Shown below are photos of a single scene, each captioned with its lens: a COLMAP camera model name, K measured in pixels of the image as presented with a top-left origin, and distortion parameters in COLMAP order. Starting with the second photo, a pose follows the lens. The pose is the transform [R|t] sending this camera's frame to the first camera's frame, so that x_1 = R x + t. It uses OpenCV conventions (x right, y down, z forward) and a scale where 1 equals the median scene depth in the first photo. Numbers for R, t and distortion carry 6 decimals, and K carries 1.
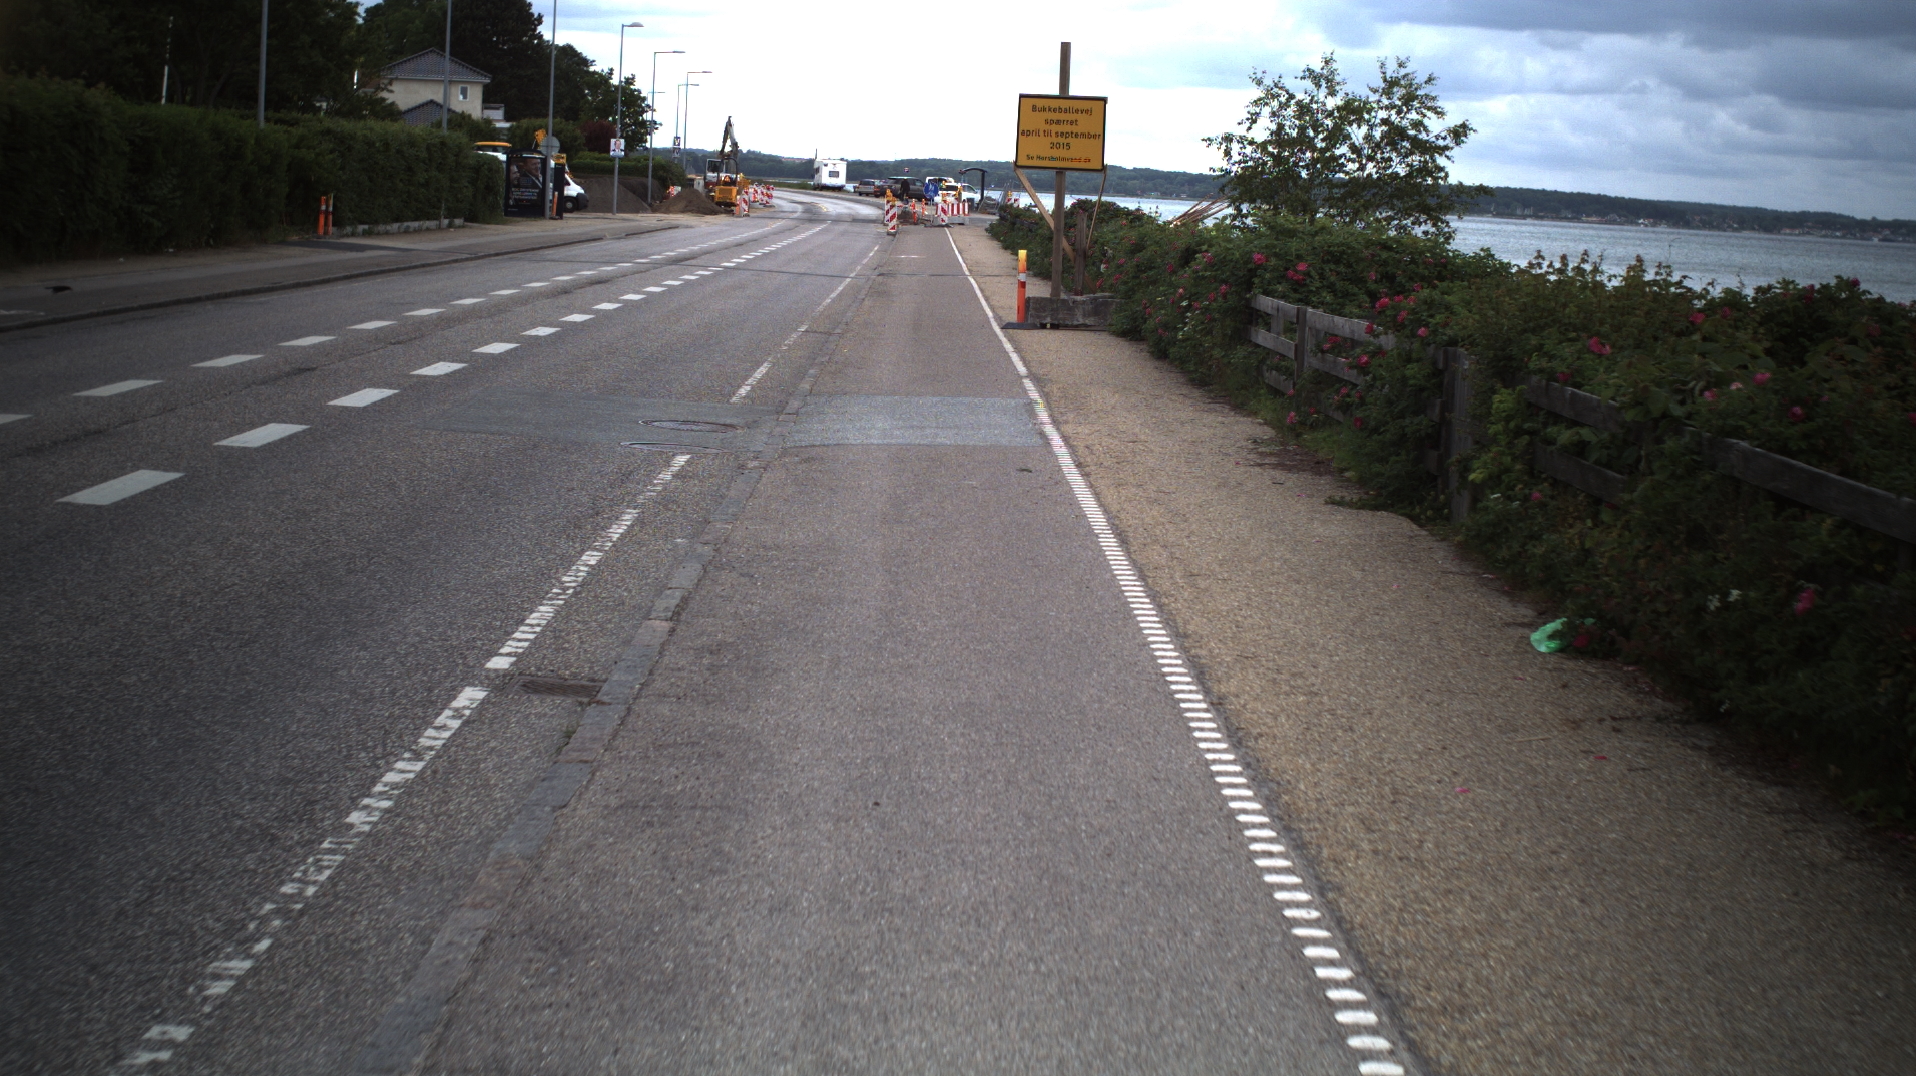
lens RADIAL K [[3208.1, 0, 958.0], [0, 3208.1, 538.0], [0, 0, 1]] dist [-0.322892, 0.547875]
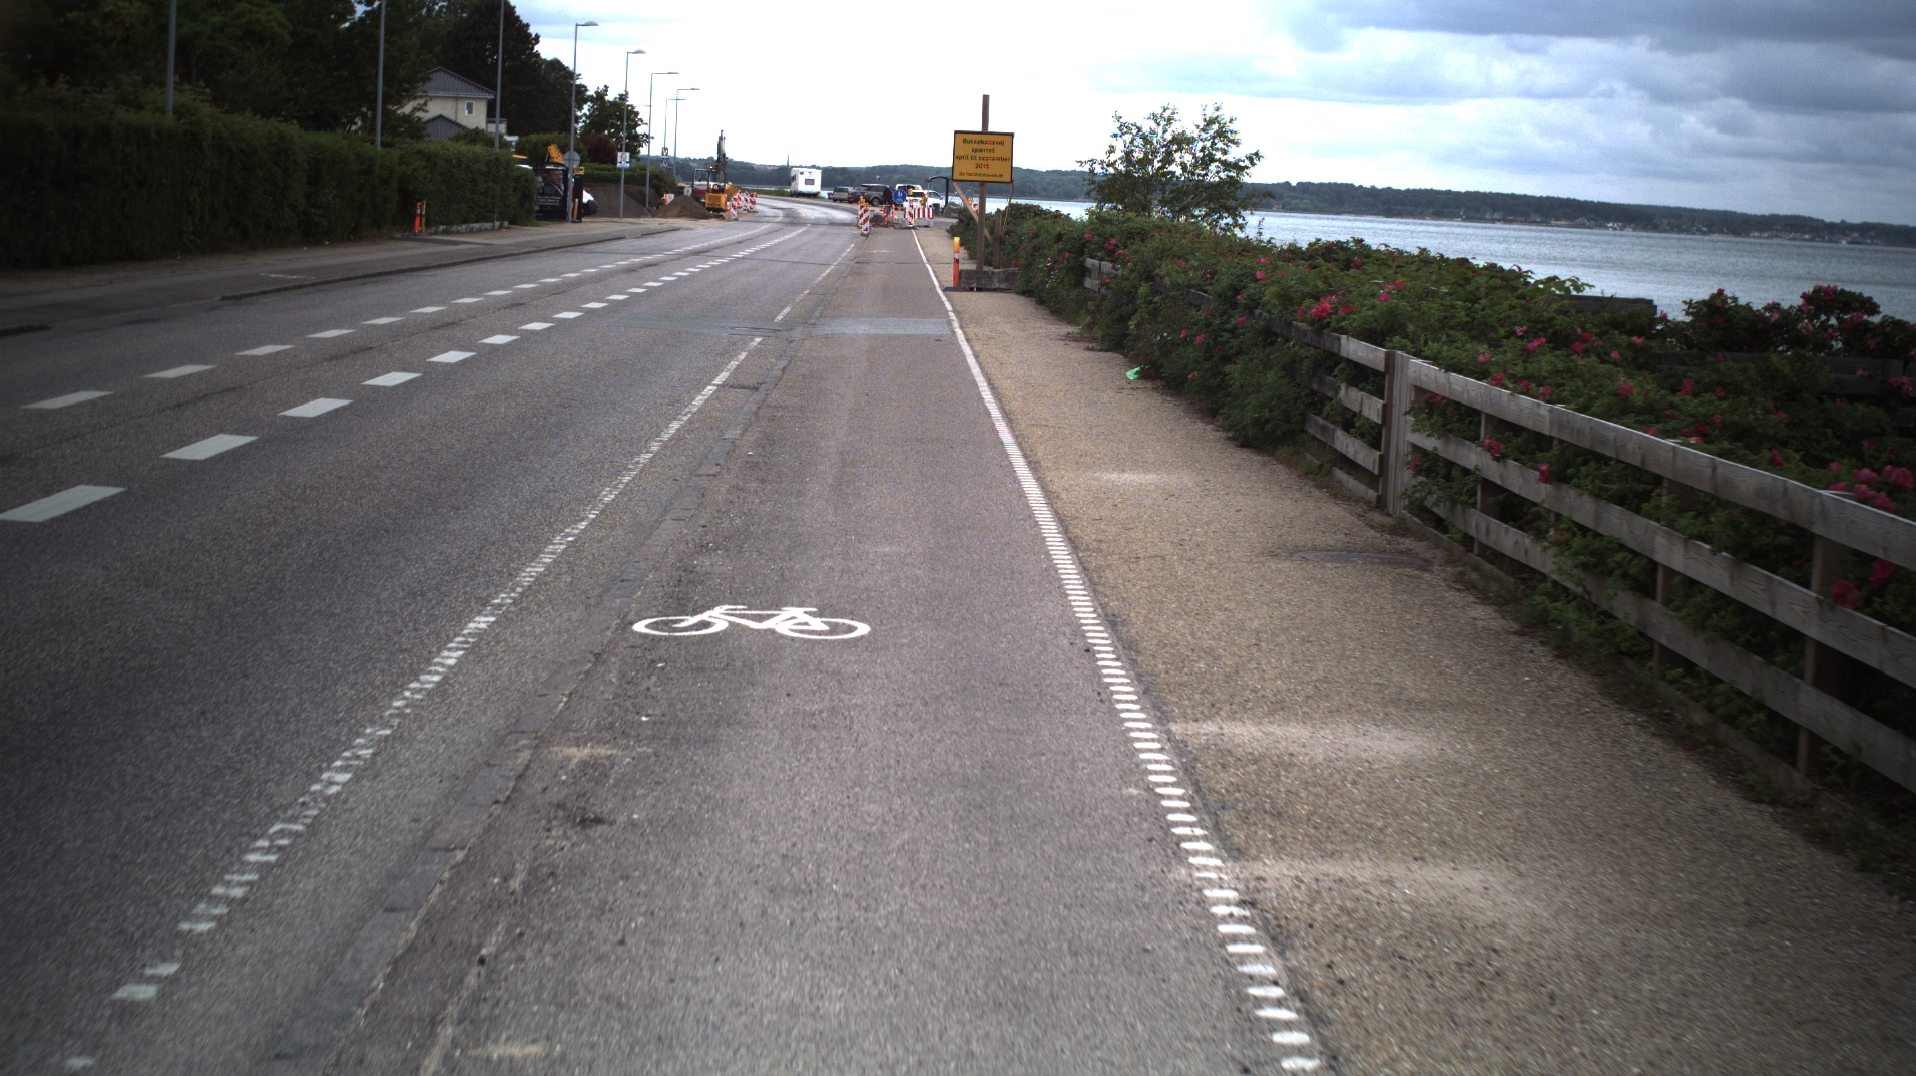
lens RADIAL K [[3208.1, 0, 958.0], [0, 3208.1, 538.0], [0, 0, 1]] dist [-0.322892, 0.547875]
pose [[0.999956, -0.004023, 0.008440, 0.005533], [0.004039, 0.999990, -0.001881, 0.035471], [-0.008432, 0.001915, 0.999963, -0.326627]]
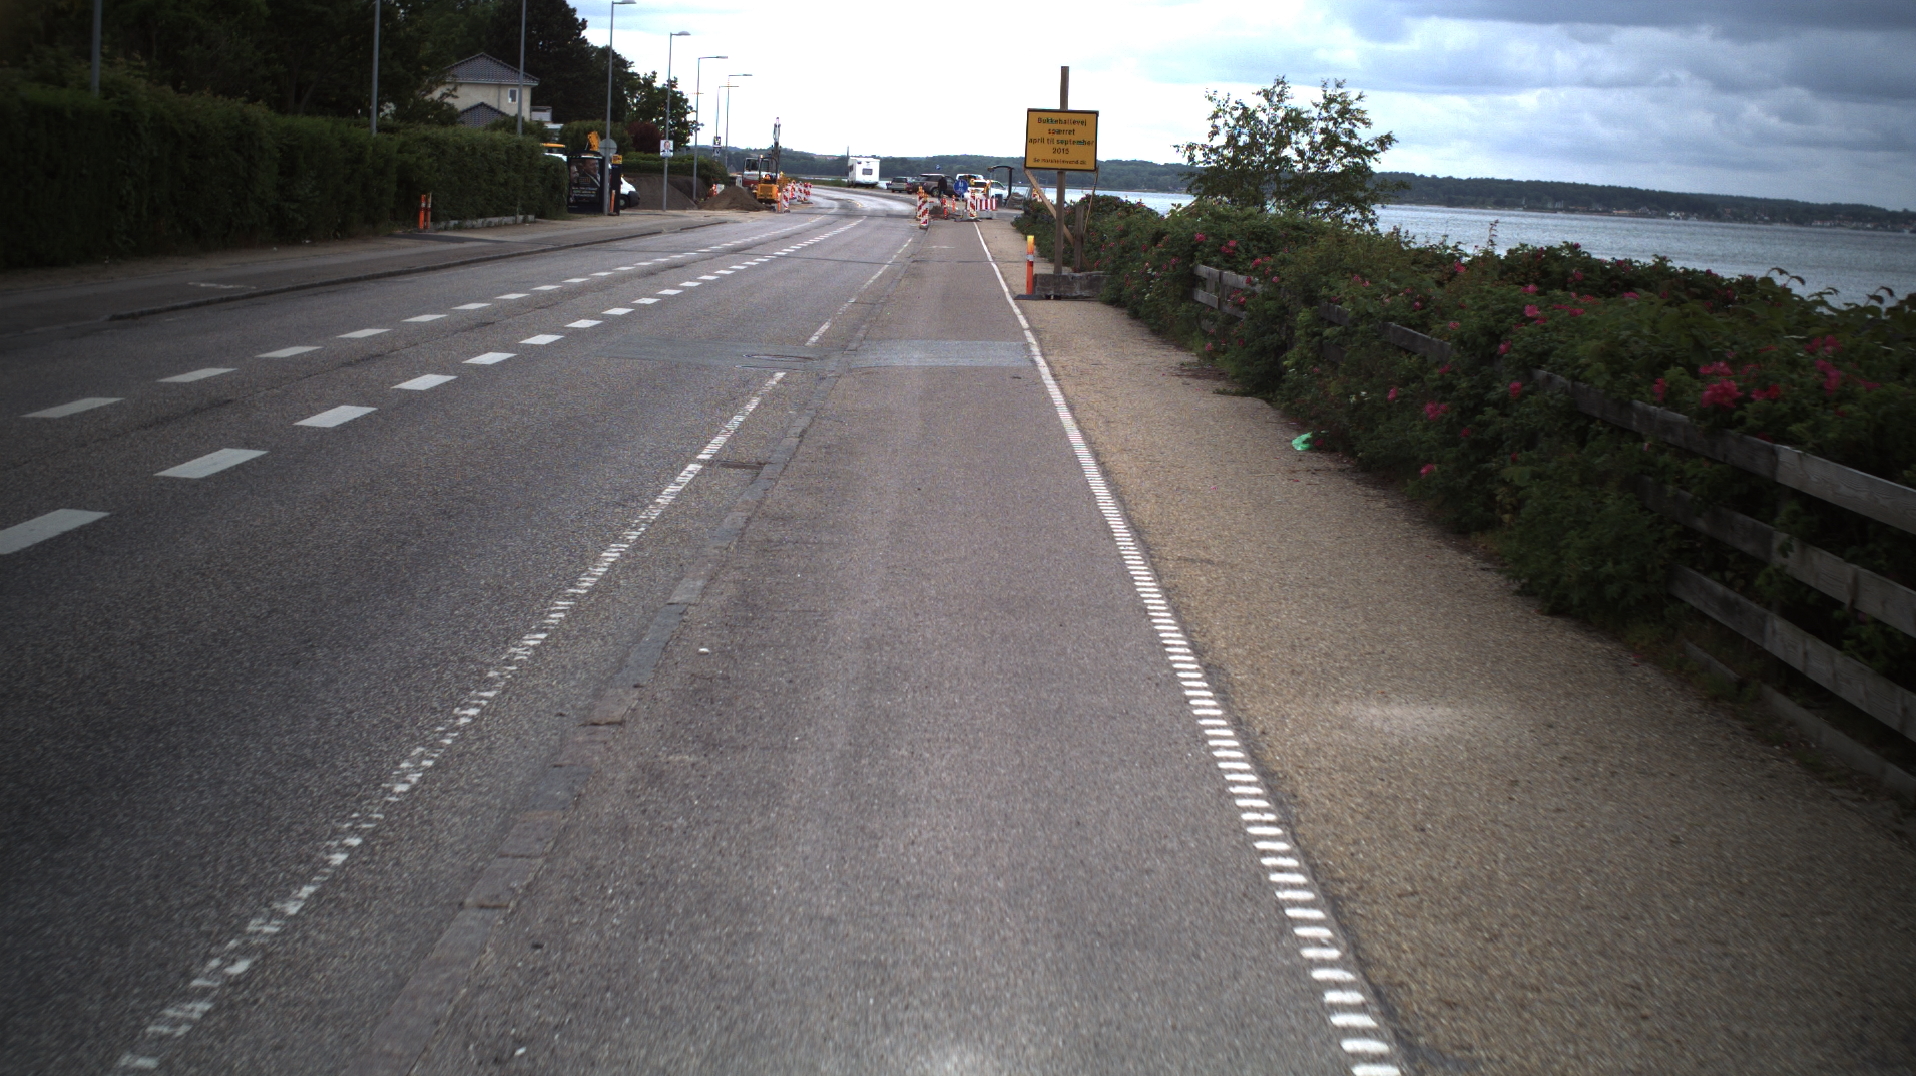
lens RADIAL K [[3208.1, 0, 958.0], [0, 3208.1, 538.0], [0, 0, 1]] dist [-0.322892, 0.547875]
pose [[0.999935, -0.004538, -0.010443, 0.003214], [0.004550, 0.999989, 0.001107, 0.017567], [0.010438, -0.001154, 0.999945, -0.163362]]
